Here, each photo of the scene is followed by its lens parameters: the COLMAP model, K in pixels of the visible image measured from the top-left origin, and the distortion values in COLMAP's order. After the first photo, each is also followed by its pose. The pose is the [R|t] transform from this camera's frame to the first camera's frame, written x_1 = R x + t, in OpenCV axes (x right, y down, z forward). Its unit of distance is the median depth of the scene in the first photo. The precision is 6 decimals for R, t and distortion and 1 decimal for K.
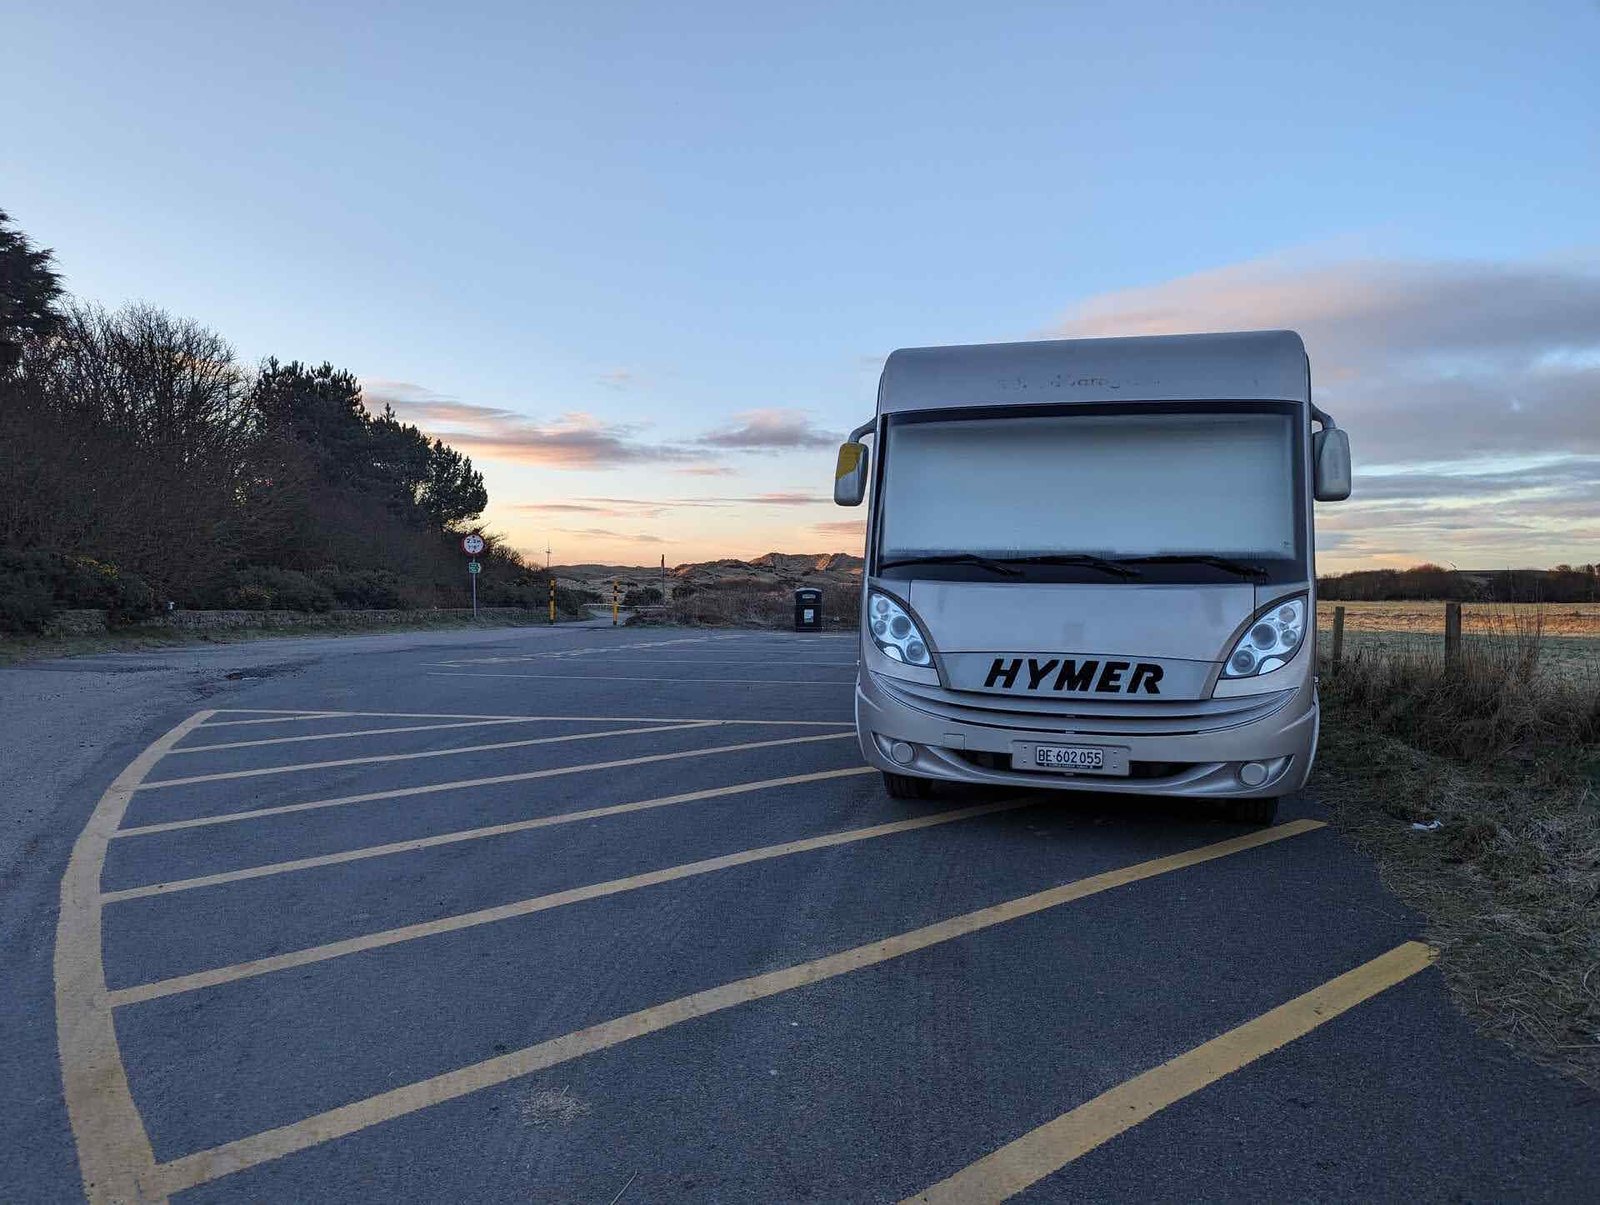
lens RADIAL K [[1082.6, 0, 800.0], [0, 1082.6, 602.5], [0, 0, 1]] dist [0.057444, -0.003579]
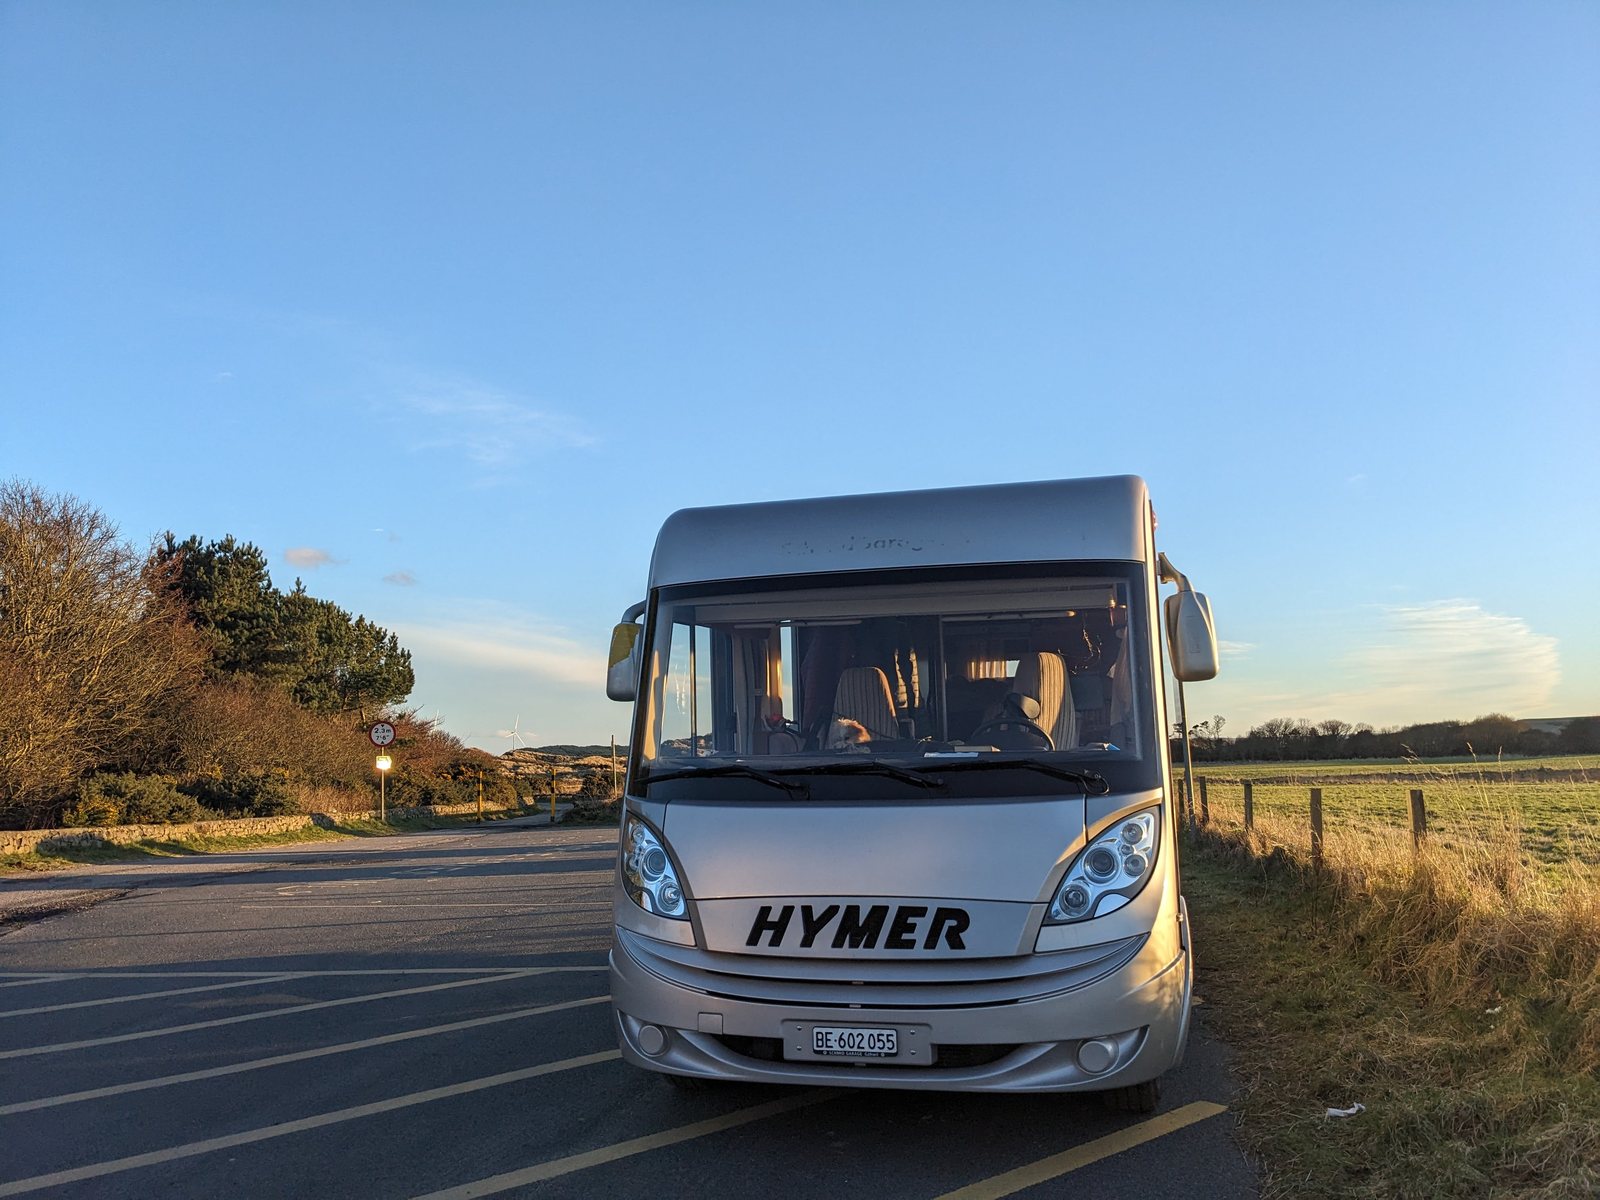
lens RADIAL K [[1227.3, 0, 800.0], [0, 1227.3, 600.0], [0, 0, 1]] dist [0.084011, -0.124994]
pose [[0.999227, -0.035590, 0.016713, 0.201527], [0.037658, 0.988500, -0.146459, -0.032497], [-0.011309, 0.146975, 0.989076, 0.117116]]
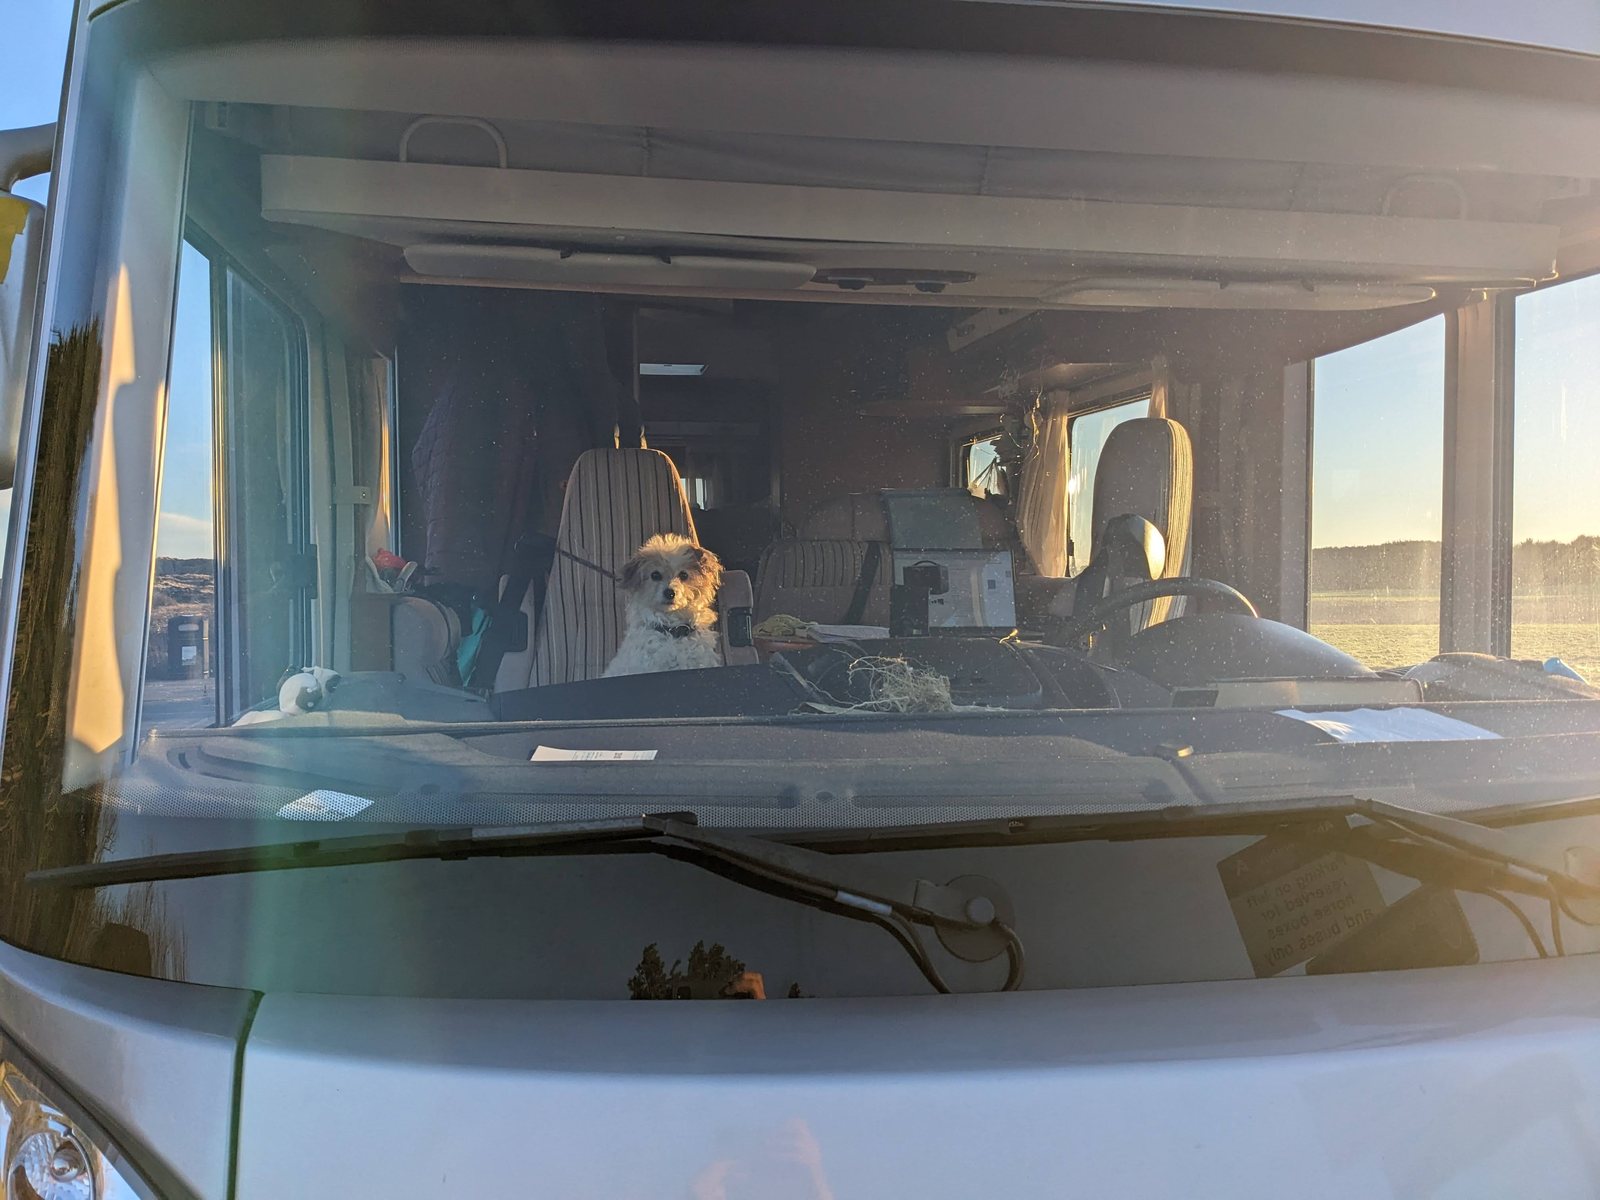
lens RADIAL K [[1227.3, 0, 800.0], [0, 1227.3, 600.0], [0, 0, 1]] dist [0.084011, -0.124994]
pose [[0.897647, -0.024891, 0.440012, 0.103663], [0.029950, 0.999541, -0.004557, -0.078601], [-0.439697, 0.017269, 0.897980, 0.897688]]
